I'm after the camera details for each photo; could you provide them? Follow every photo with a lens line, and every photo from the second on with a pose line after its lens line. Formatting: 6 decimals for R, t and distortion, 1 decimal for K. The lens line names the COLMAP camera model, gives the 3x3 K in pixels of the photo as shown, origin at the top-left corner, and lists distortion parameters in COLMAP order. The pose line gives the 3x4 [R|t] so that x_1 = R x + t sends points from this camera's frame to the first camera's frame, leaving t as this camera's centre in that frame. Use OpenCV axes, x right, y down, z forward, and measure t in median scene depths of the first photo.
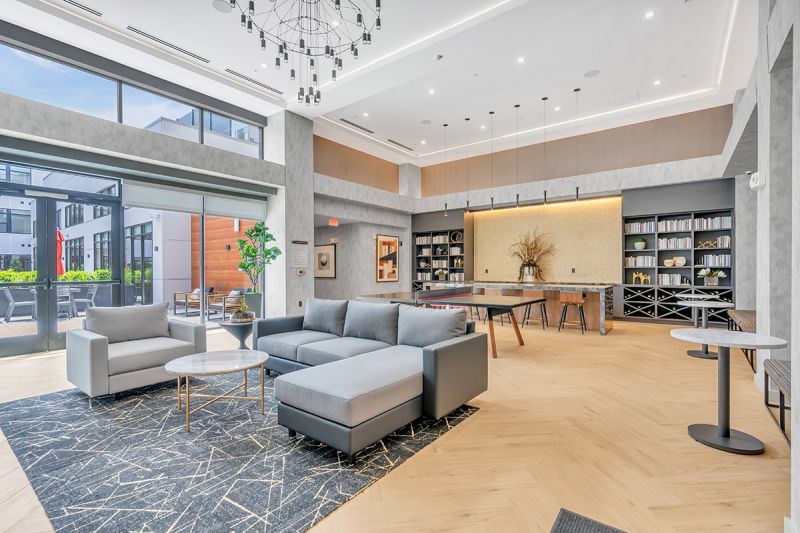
lens RADIAL K [[365.5, 0, 399.2], [0, 365.5, 267.0], [0, 0, 1]] dist [-0.007105, 0.000027]
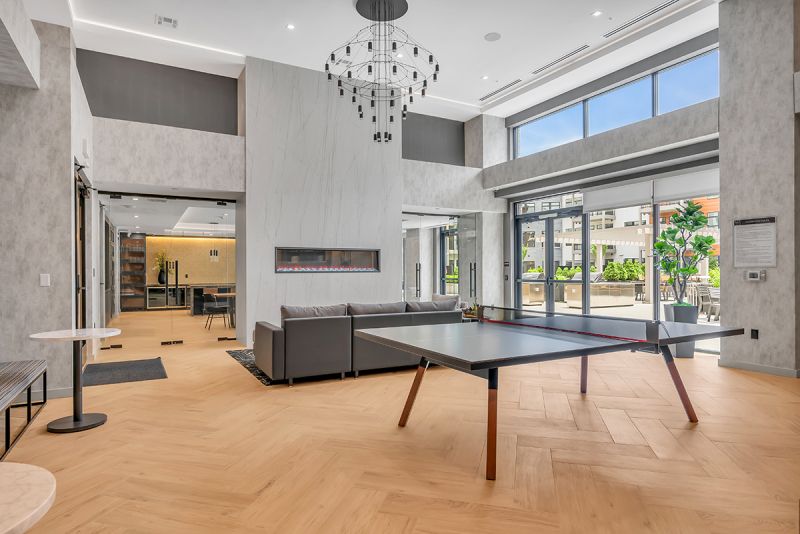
lens RADIAL K [[465.0, 0, 399.4], [0, 465.0, 270.8], [0, 0, 1]] dist [0.007657, 0.000401]
pose [[-0.399922, 0.004865, -0.916536, 0.689199], [0.010308, 0.999947, 0.000809, 0.000360], [0.916491, -0.009124, -0.399951, 0.949801]]
